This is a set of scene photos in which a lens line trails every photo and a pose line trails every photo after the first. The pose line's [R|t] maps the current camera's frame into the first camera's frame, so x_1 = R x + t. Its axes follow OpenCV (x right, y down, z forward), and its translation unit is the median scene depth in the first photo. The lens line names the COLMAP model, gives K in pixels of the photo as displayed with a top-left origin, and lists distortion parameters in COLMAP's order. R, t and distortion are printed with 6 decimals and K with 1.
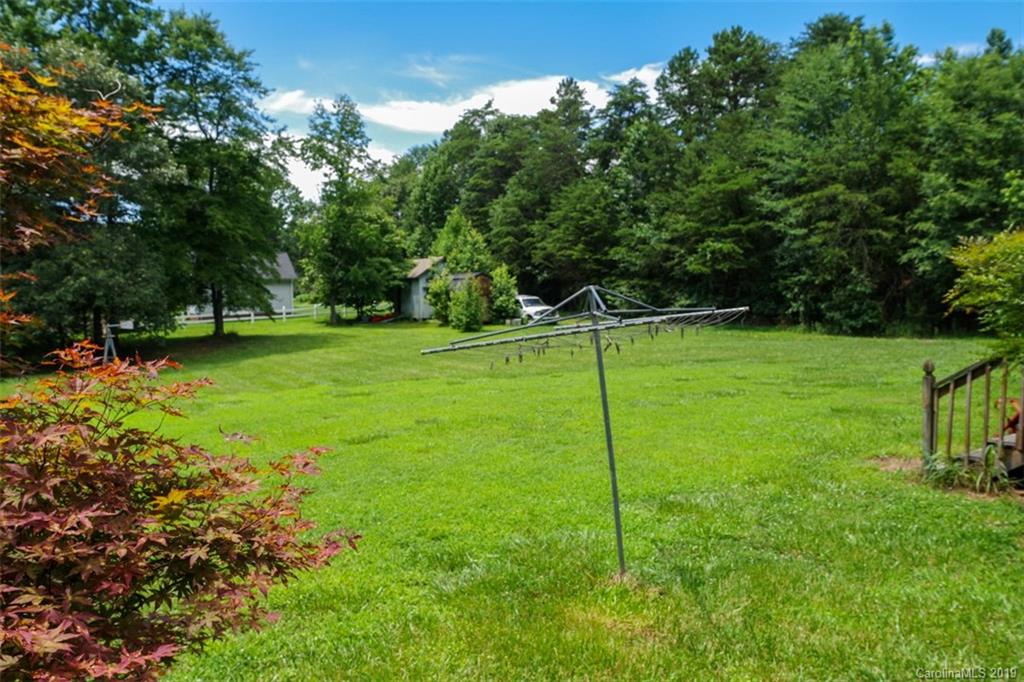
lens RADIAL K [[747.2, 0, 512.0], [0, 747.2, 341.0], [0, 0, 1]] dist [-0.080561, 0.053996]
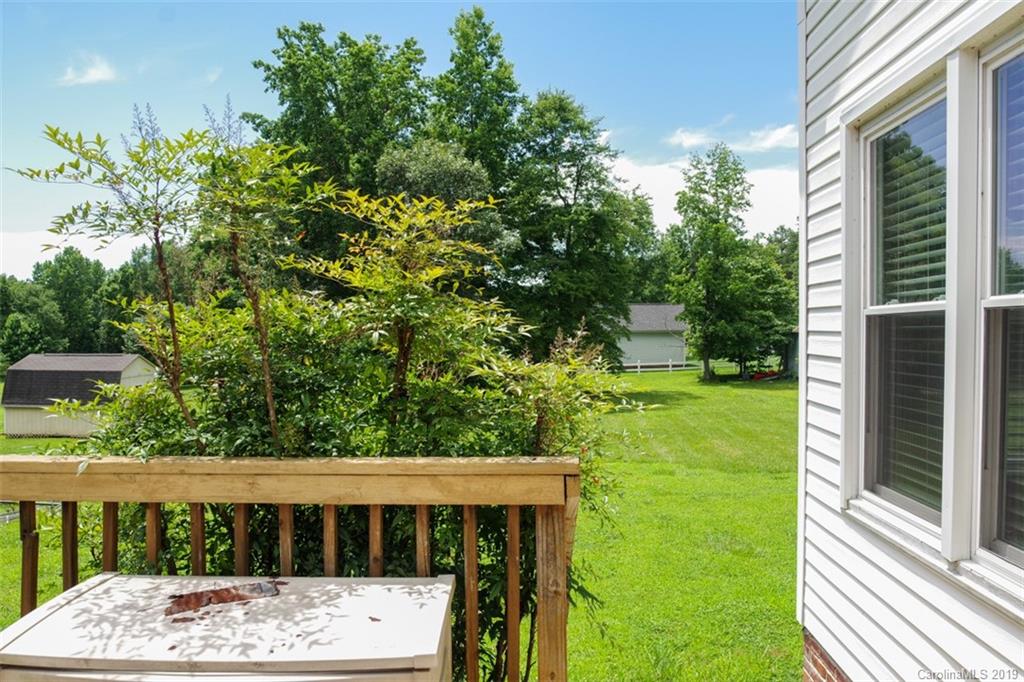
lens RADIAL K [[747.2, 0, 512.0], [0, 747.2, 341.0], [0, 0, 1]] dist [-0.080561, 0.053996]
pose [[0.775592, 0.014947, -0.631057, 0.172425], [-0.045924, 0.998407, -0.032793, -0.030548], [0.629561, 0.054414, 0.775043, 0.095562]]
